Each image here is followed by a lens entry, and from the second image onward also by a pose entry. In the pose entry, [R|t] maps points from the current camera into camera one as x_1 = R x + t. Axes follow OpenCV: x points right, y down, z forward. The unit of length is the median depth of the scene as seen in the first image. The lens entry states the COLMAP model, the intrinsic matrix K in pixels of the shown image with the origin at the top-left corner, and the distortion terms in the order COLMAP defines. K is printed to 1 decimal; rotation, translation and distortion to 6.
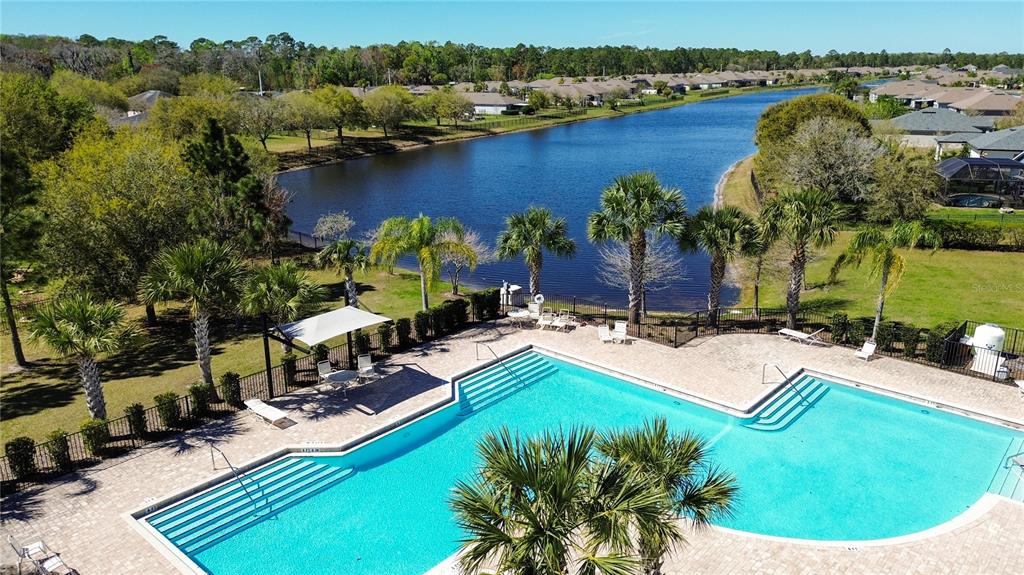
lens RADIAL K [[735.9, 0, 512.0], [0, 735.9, 287.5], [0, 0, 1]] dist [0.104191, -0.114450]
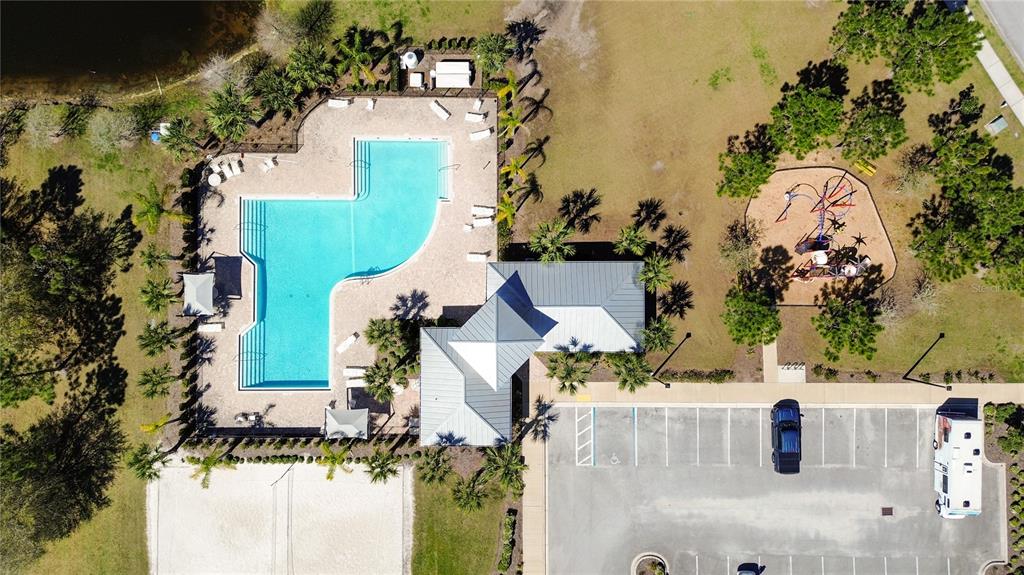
lens RADIAL K [[735.9, 0, 512.0], [0, 735.9, 287.5], [0, 0, 1]] dist [0.104191, -0.114450]
pose [[0.748786, -0.662805, 0.002903, 0.397921], [0.190744, 0.219678, 0.956744, -1.612342], [-0.634772, -0.715843, 0.290918, -0.213034]]
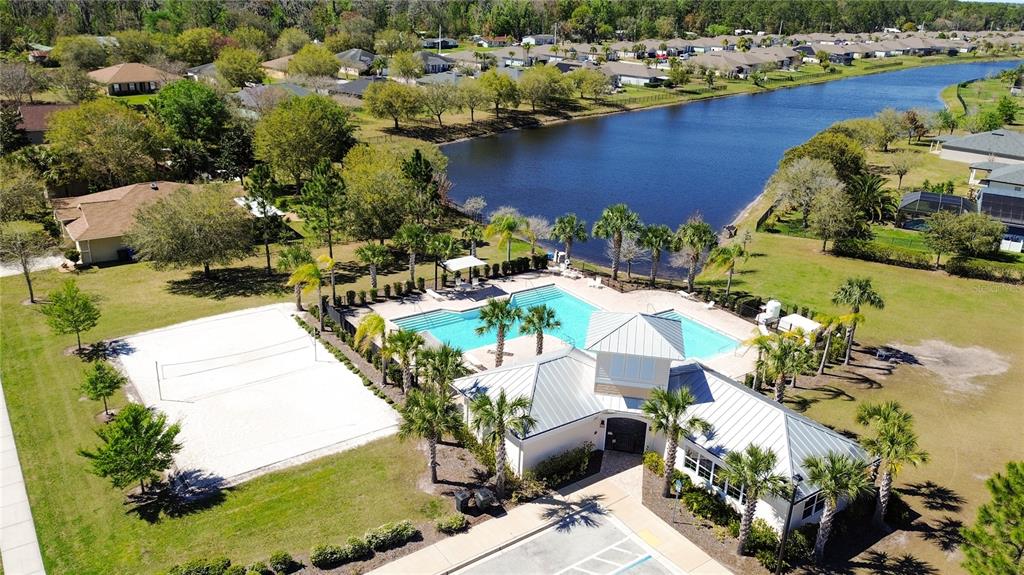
lens RADIAL K [[778.1, 0, 512.0], [0, 778.1, 287.5], [0, 0, 1]] dist [0.106418, -0.138621]
pose [[0.973071, 0.124490, -0.193995, 0.331258], [-0.109609, 0.990275, 0.085682, -0.084569], [0.202775, -0.062112, 0.977253, -1.157558]]
